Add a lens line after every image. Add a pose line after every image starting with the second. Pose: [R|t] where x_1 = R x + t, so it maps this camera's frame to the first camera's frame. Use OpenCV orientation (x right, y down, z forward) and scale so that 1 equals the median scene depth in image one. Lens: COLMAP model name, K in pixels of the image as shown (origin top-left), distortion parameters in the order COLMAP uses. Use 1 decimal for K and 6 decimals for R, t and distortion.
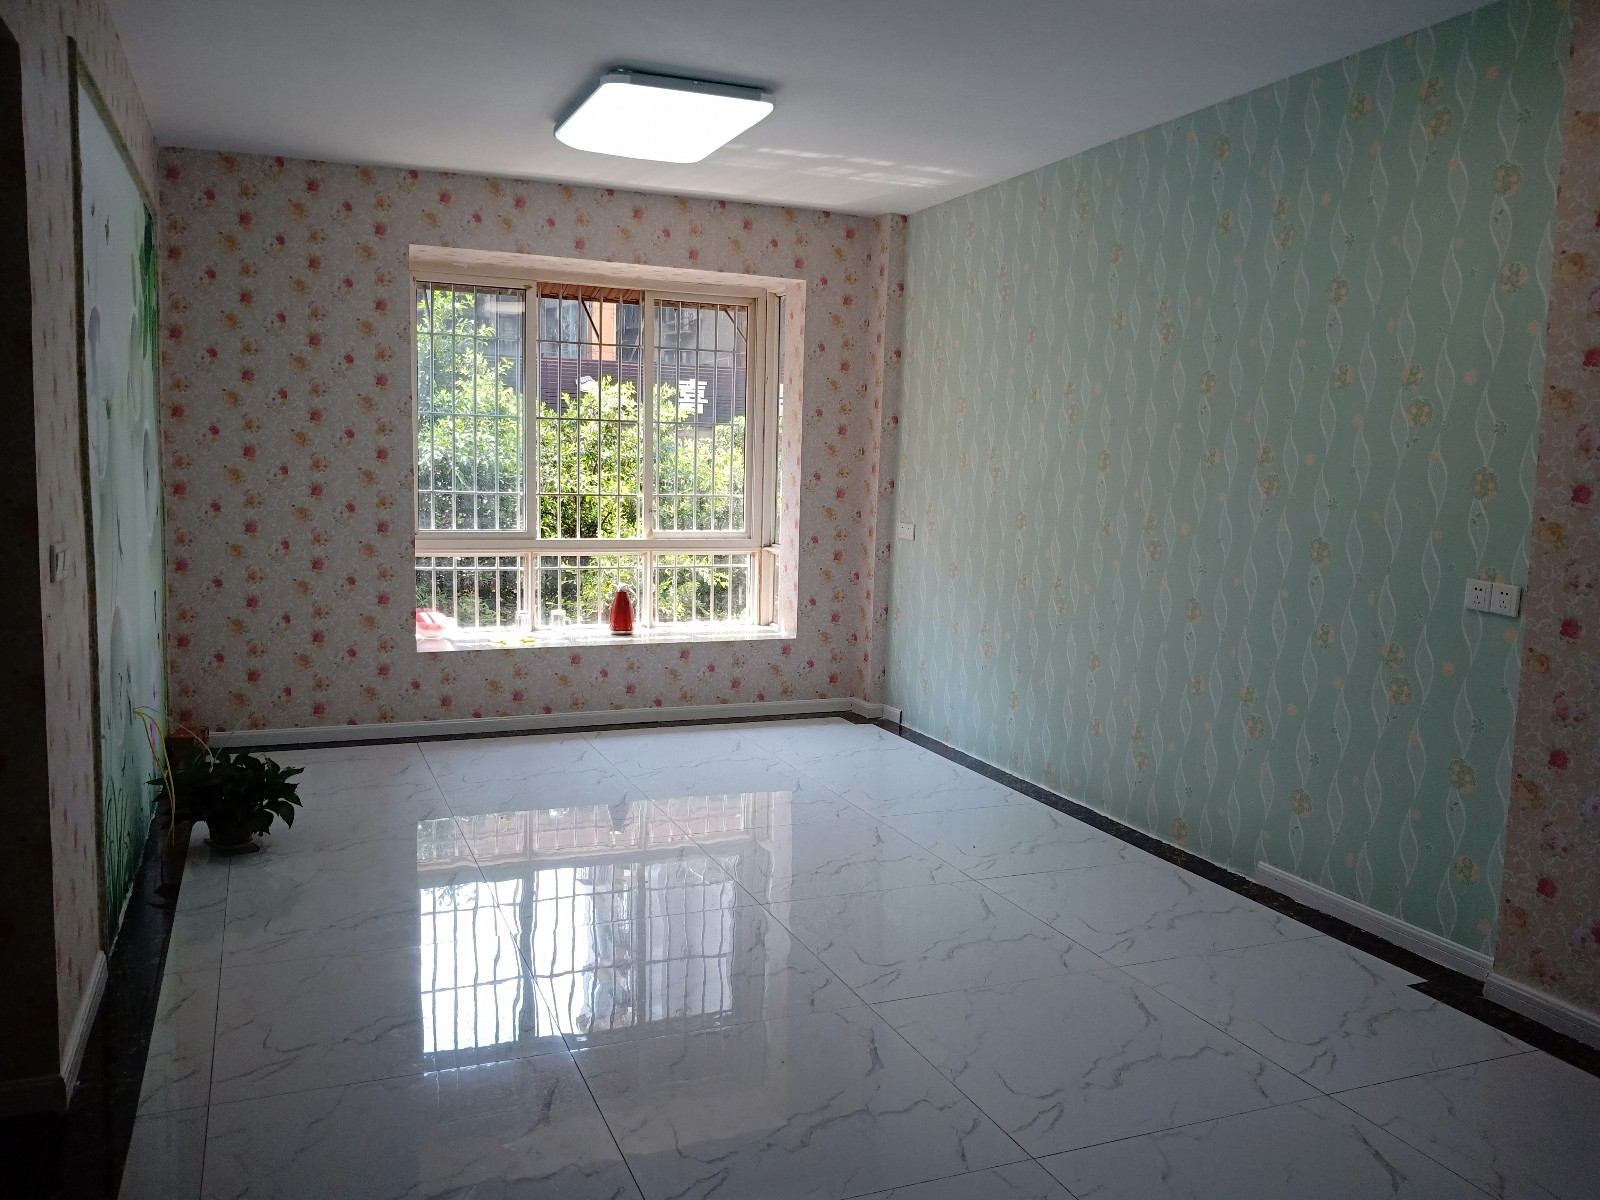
lens RADIAL K [[1224.3, 0, 800.0], [0, 1224.3, 600.0], [0, 0, 1]] dist [0.091367, -0.241659]
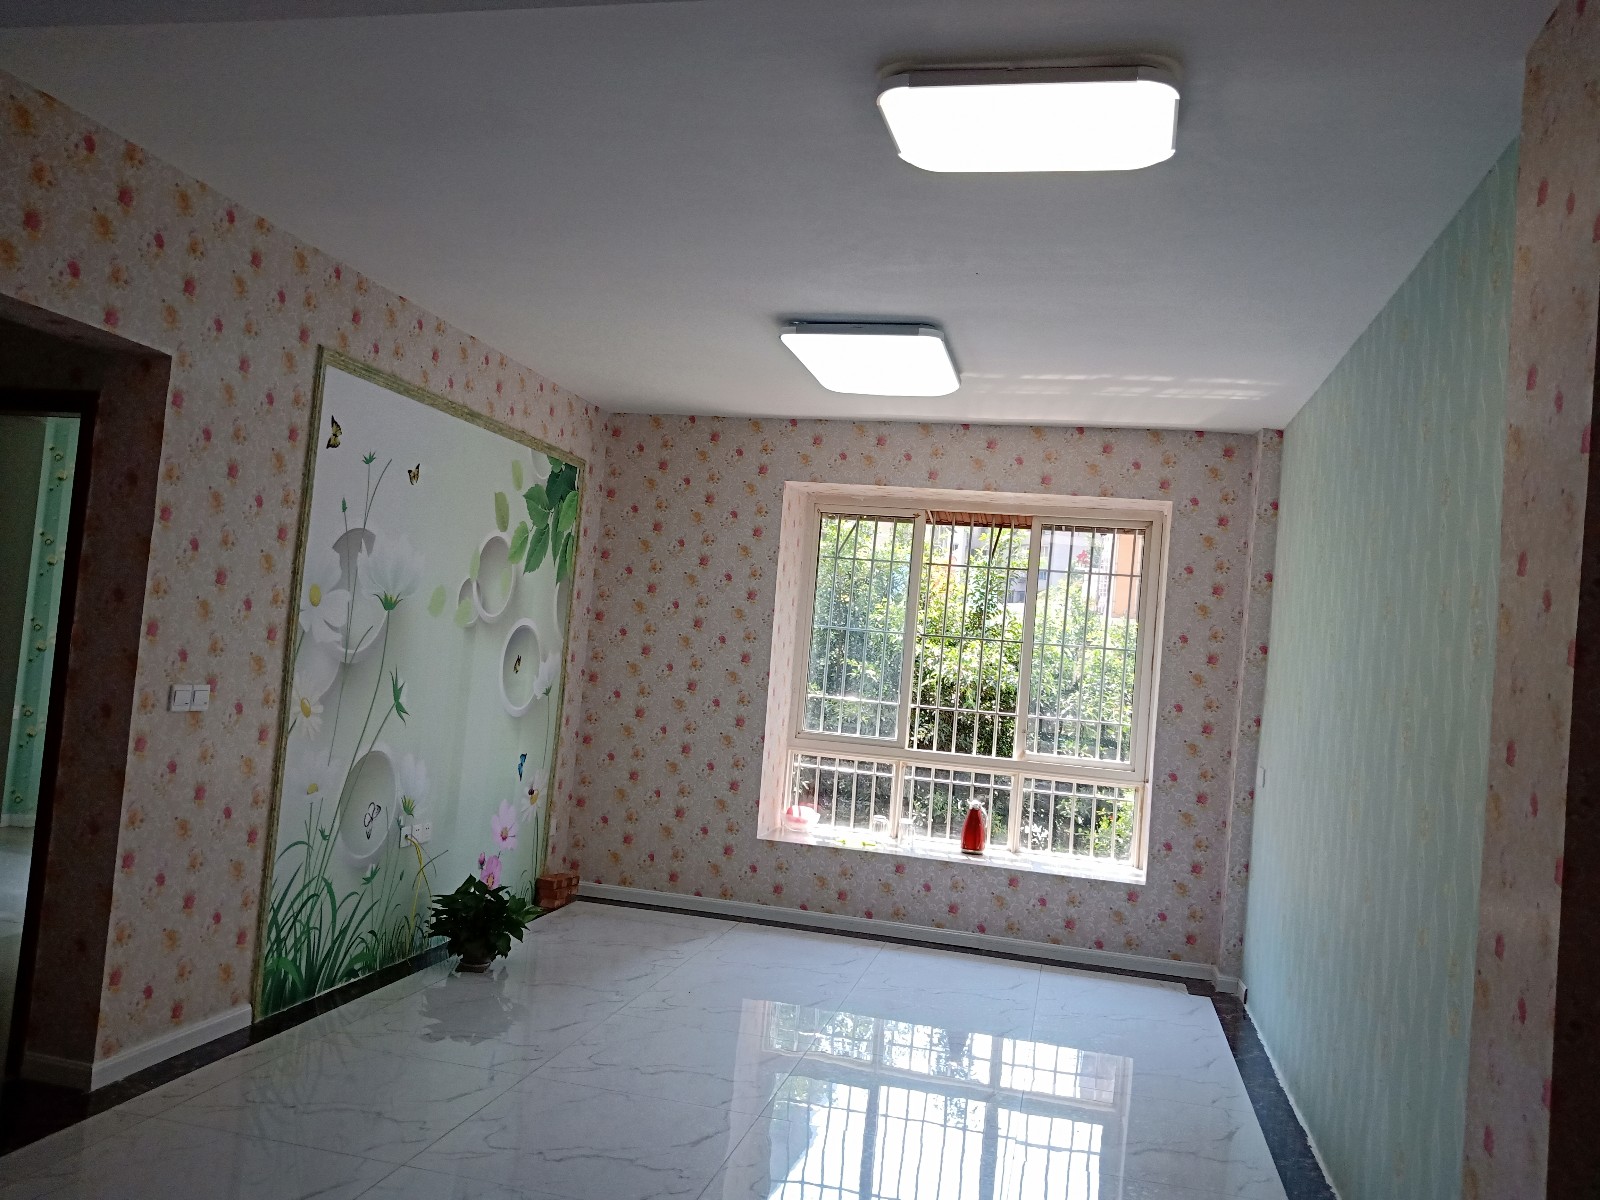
lens RADIAL K [[1224.3, 0, 800.0], [0, 1224.3, 600.0], [0, 0, 1]] dist [0.091367, -0.241659]
pose [[0.819630, 0.018393, -0.572598, 0.319208], [-0.126763, 0.980533, -0.149955, -0.006319], [0.558693, 0.195492, 0.806006, 0.088963]]
